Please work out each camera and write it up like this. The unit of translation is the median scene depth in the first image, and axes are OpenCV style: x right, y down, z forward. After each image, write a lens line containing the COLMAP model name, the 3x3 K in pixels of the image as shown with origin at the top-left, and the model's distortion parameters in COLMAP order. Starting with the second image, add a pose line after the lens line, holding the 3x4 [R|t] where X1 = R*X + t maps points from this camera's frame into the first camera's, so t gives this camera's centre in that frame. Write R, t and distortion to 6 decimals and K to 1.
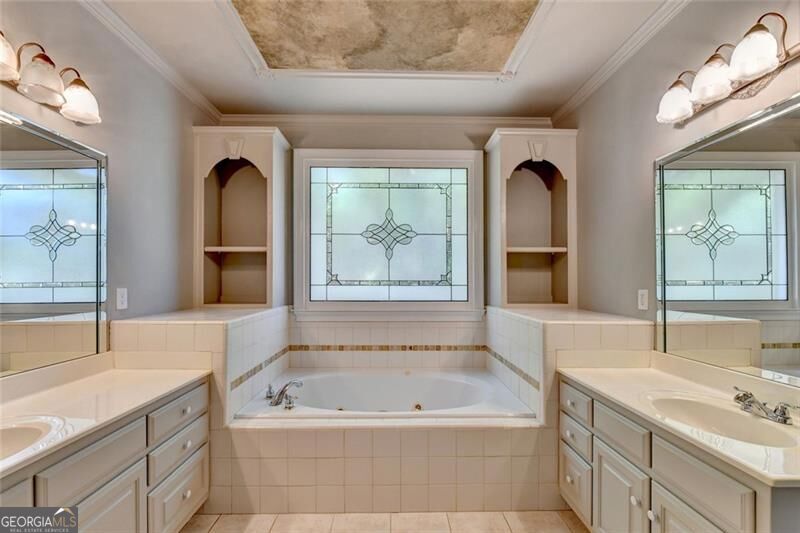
lens RADIAL K [[332.7, 0, 396.8], [0, 332.7, 277.6], [0, 0, 1]] dist [-0.010912, 0.000421]
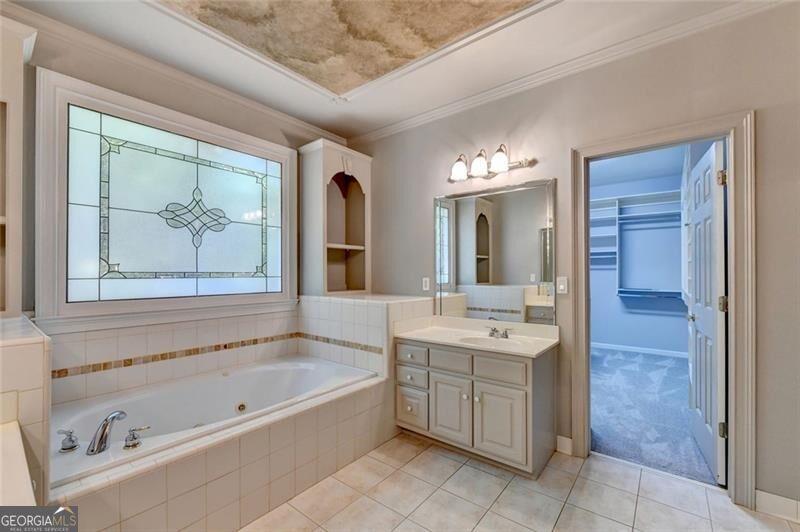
lens RADIAL K [[335.8, 0, 401.8], [0, 335.8, 269.7], [0, 0, 1]] dist [-0.001947, -0.000953]
pose [[0.636186, 0.003800, 0.771527, -0.404248], [-0.005870, 0.999983, -0.000085, -0.000506], [-0.771514, -0.004475, 0.636197, 0.054061]]
